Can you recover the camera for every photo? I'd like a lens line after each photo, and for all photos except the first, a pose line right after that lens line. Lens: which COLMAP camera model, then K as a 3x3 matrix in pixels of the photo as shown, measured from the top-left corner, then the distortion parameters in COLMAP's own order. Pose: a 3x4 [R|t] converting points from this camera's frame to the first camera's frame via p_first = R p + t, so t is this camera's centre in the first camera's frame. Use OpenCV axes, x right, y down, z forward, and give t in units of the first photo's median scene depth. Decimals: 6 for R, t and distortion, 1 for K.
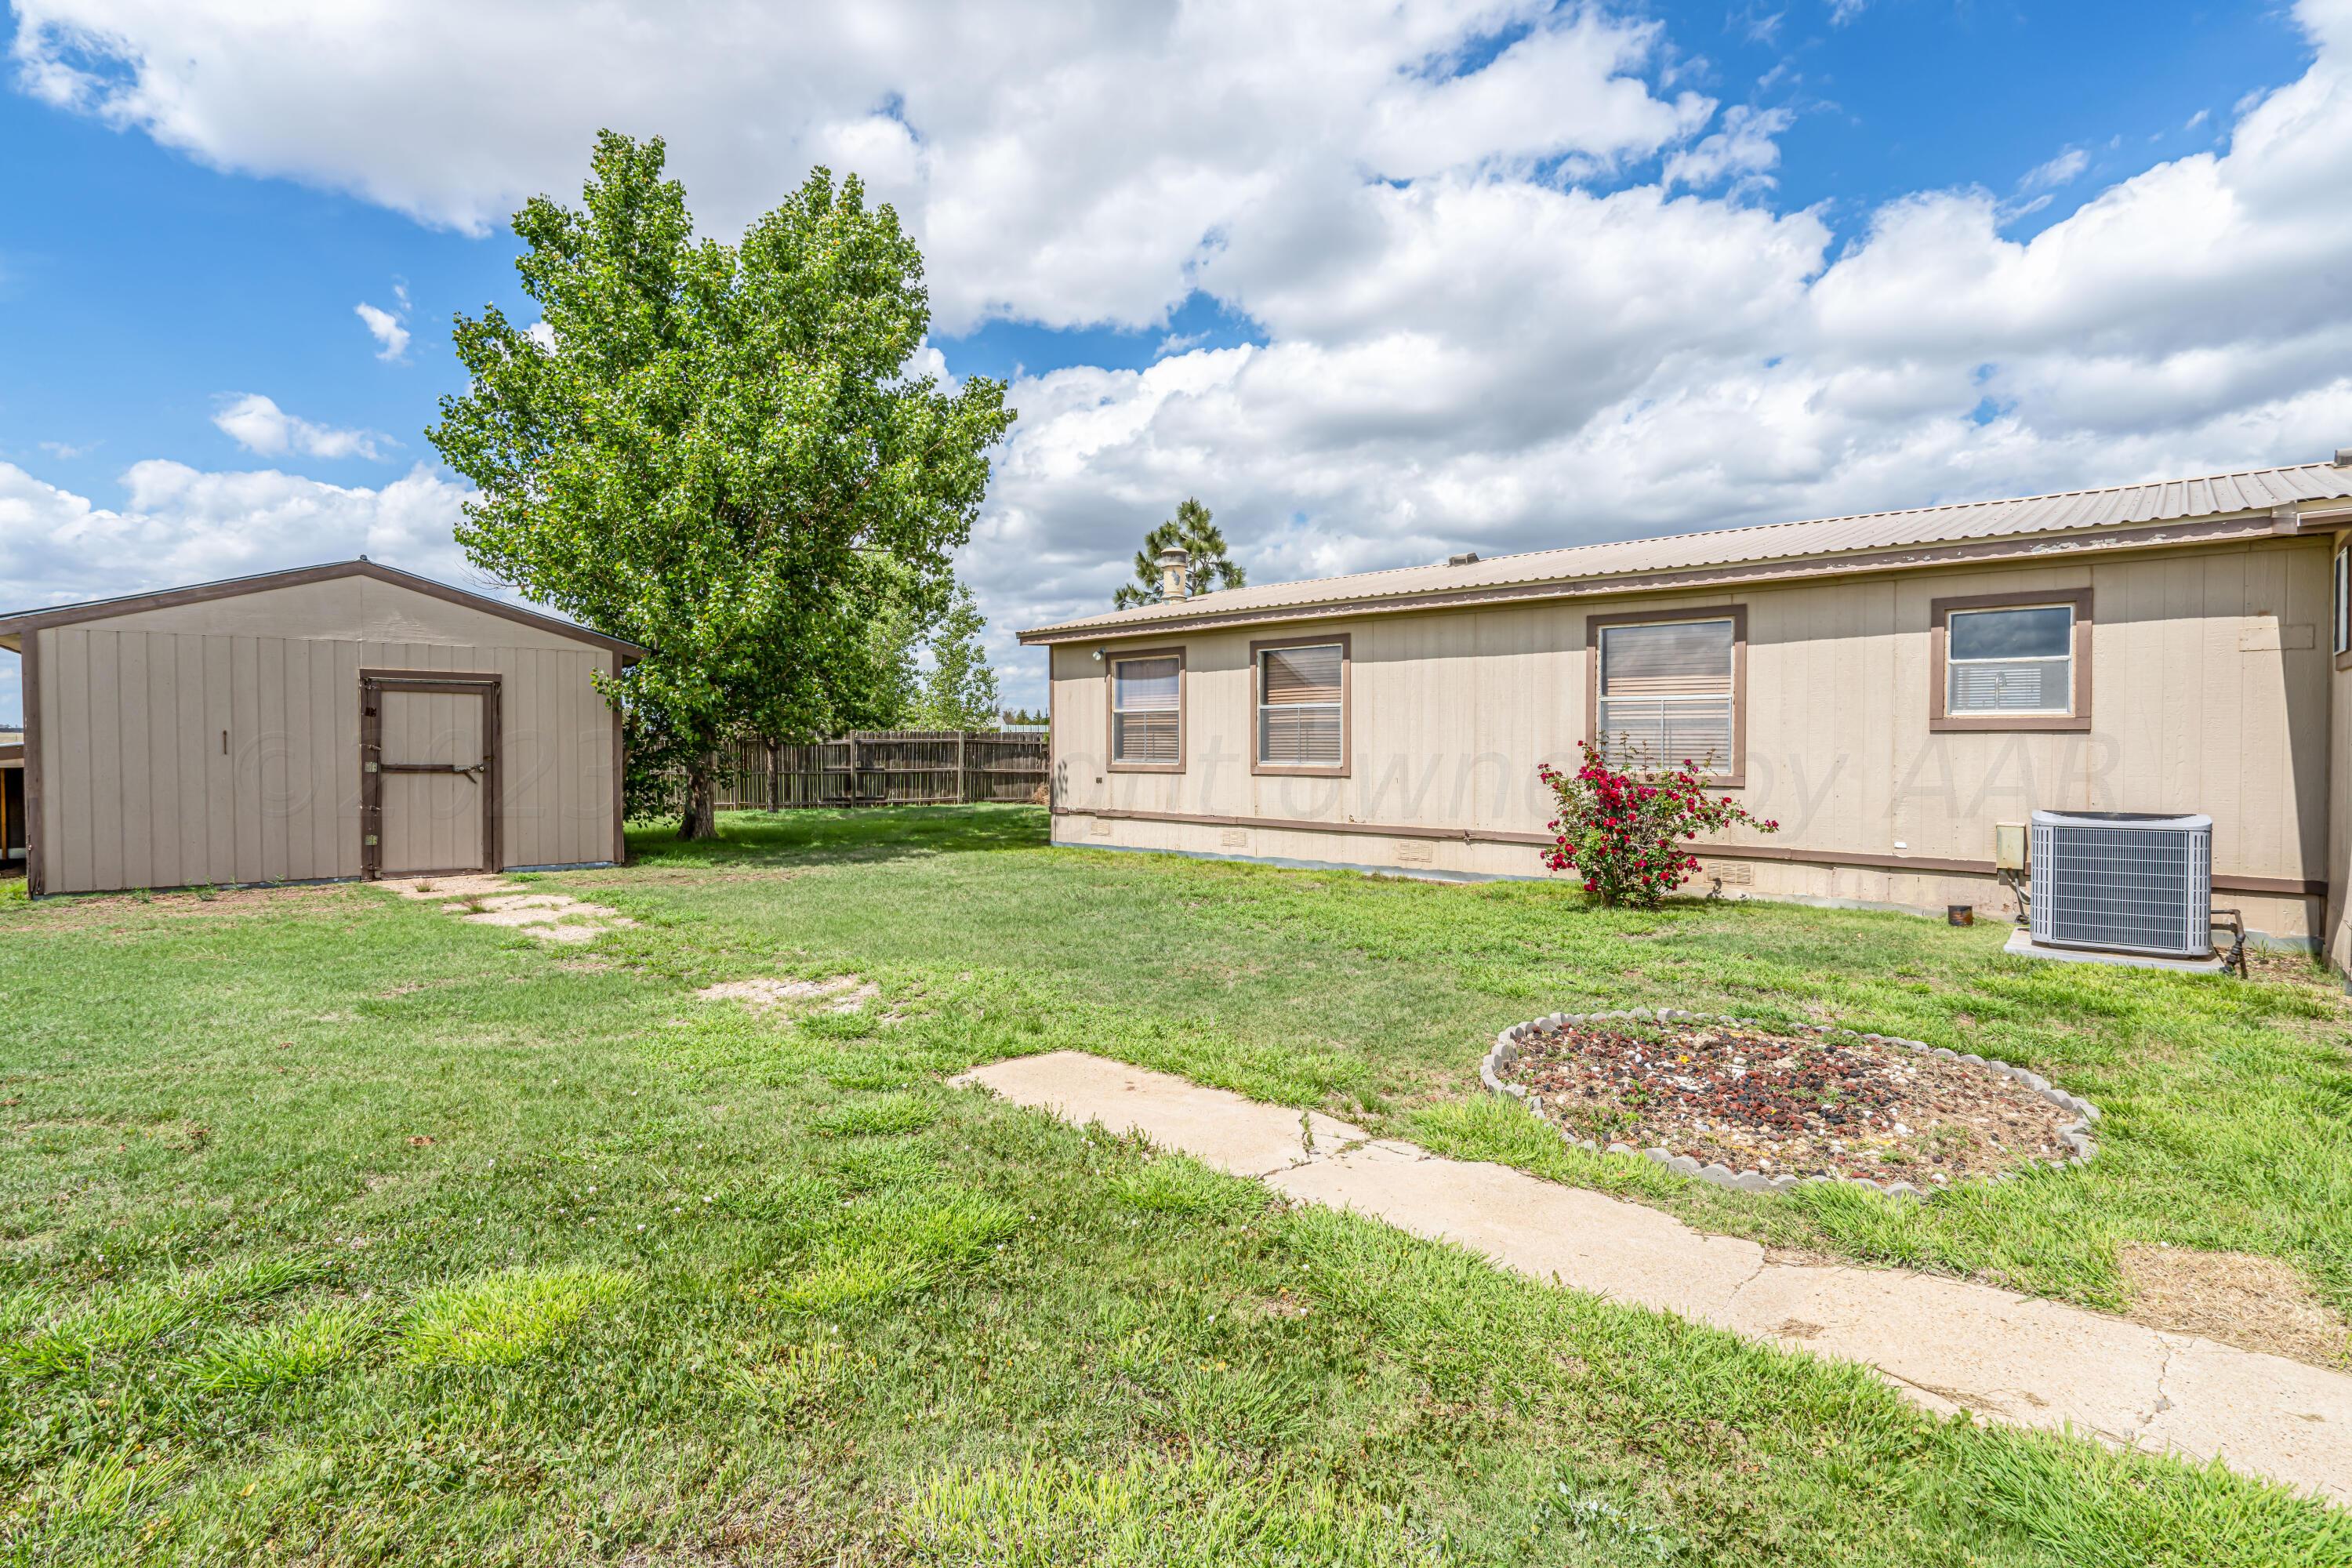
lens RADIAL K [[1081.1, 0, 1195.7], [0, 1081.1, 787.9], [0, 0, 1]] dist [-0.009194, 0.002800]
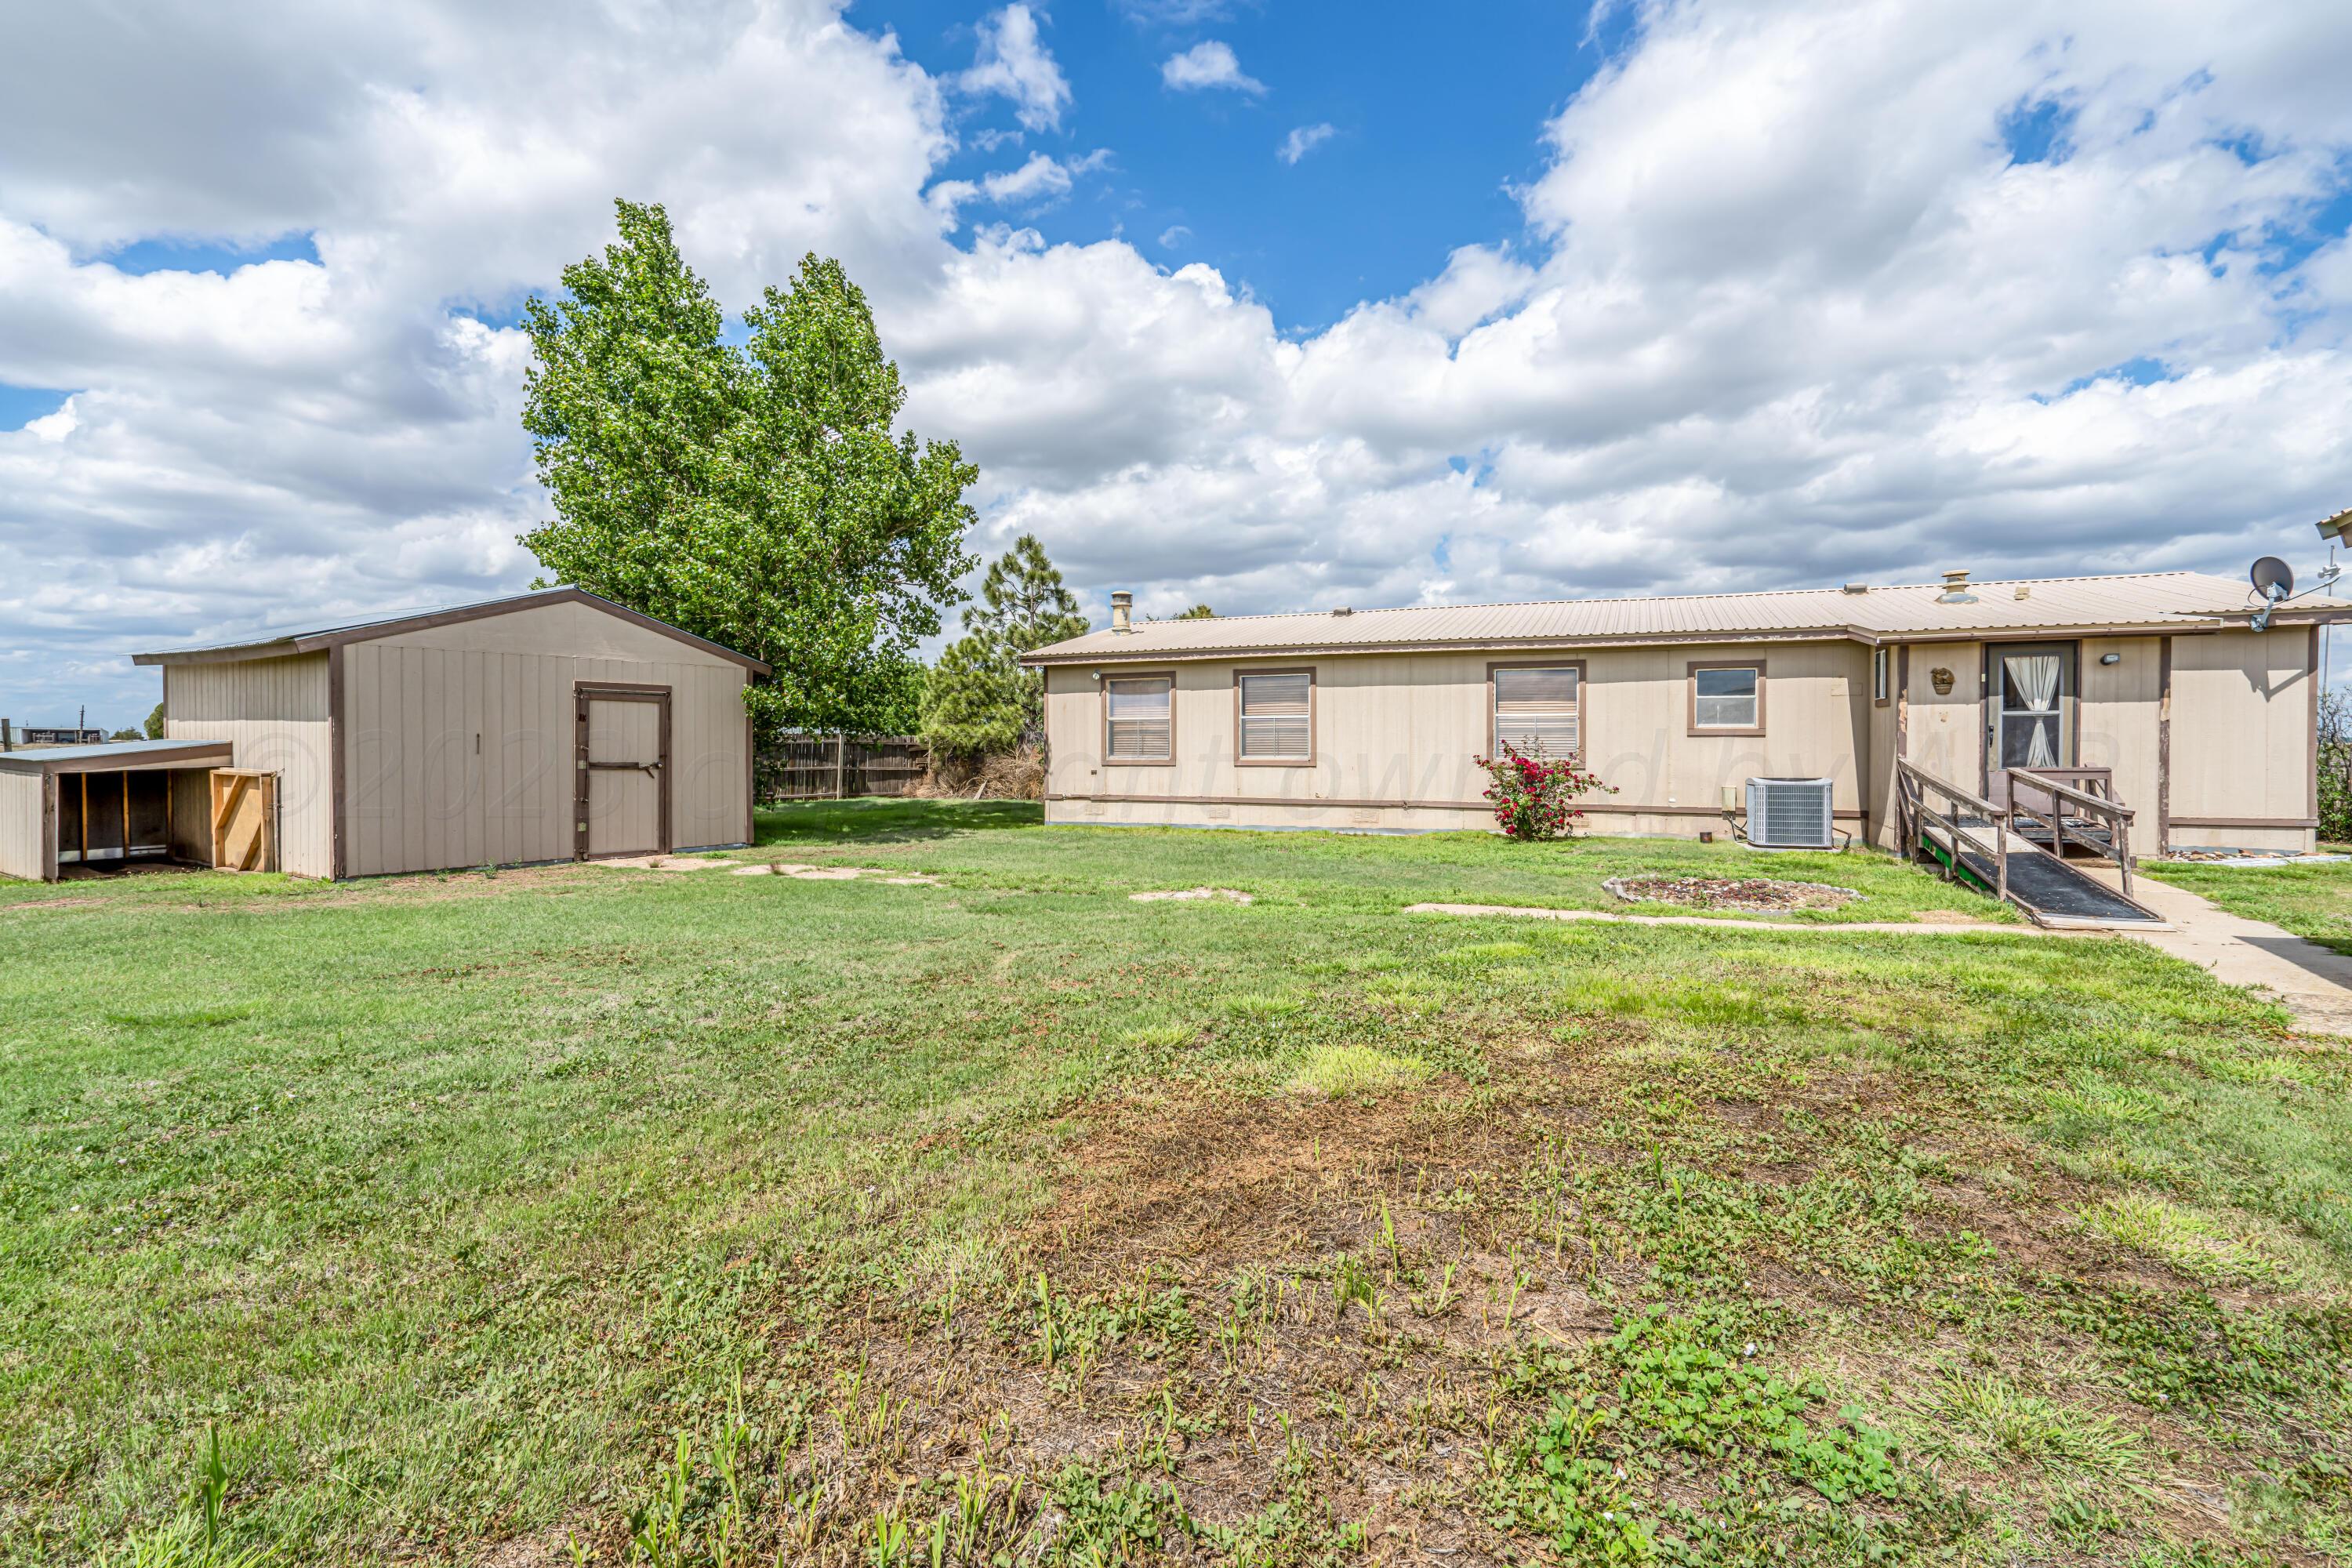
lens RADIAL K [[1081.1, 0, 1152.1], [0, 1081.1, 771.6], [0, 0, 1]] dist [-0.009194, 0.002800]
pose [[0.946595, -0.009990, 0.322269, -0.555335], [0.015230, 0.999790, -0.013742, 0.013800], [-0.322064, 0.017916, 0.946548, -0.307077]]
